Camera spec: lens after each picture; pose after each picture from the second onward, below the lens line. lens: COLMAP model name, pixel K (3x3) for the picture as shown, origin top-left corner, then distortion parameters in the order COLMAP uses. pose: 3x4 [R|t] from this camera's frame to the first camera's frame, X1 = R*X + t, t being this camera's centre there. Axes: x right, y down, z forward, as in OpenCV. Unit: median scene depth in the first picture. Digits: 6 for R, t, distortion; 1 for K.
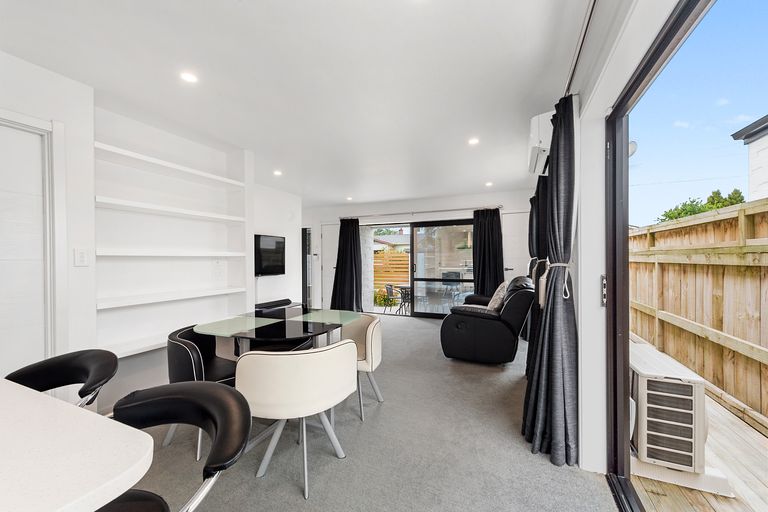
lens RADIAL K [[301.0, 0, 384.0], [0, 301.0, 256.0], [0, 0, 1]] dist [0.000045, -0.000008]
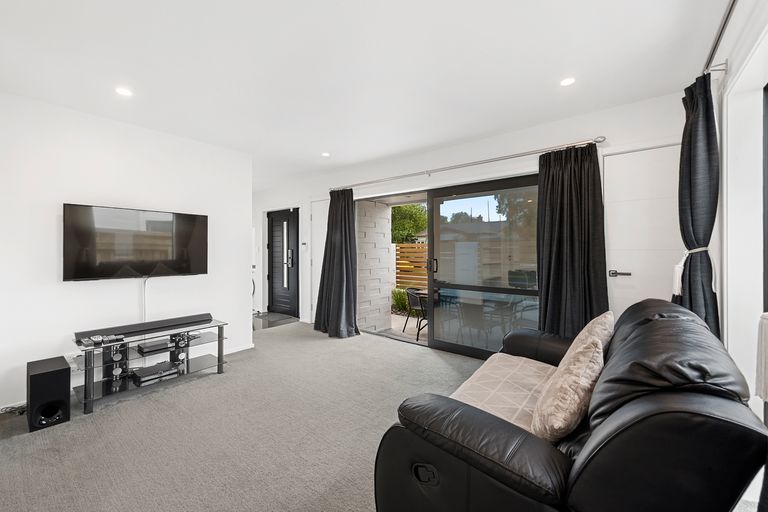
lens RADIAL K [[305.2, 0, 385.6], [0, 305.2, 248.6], [0, 0, 1]] dist [-0.000084, -0.000045]
pose [[0.964223, 0.003933, -0.265065, 0.186846], [-0.002605, 0.999982, 0.005362, 0.003072], [0.265081, -0.004480, 0.964216, 0.440063]]
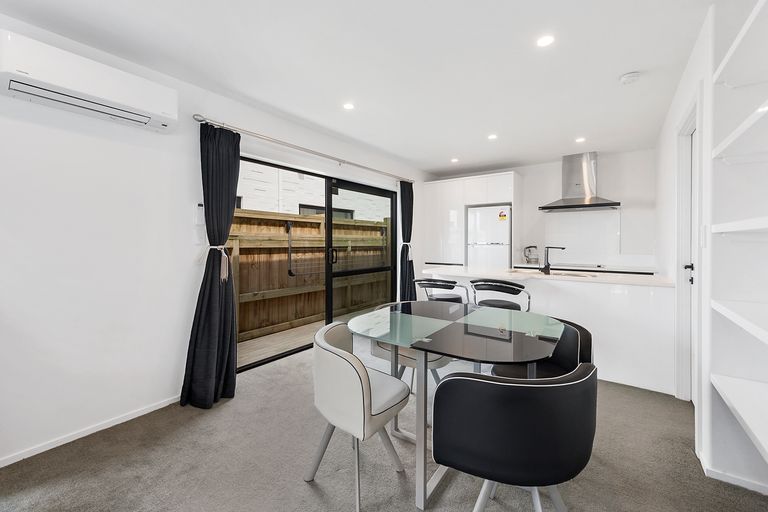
lens RADIAL K [[305.2, 0, 385.6], [0, 305.2, 248.6], [0, 0, 1]] dist [-0.000084, -0.000045]
pose [[0.223637, -0.028046, 0.974269, -0.489298], [-0.015167, 0.999365, 0.032250, 0.003903], [-0.974554, -0.021989, 0.223070, 0.852359]]
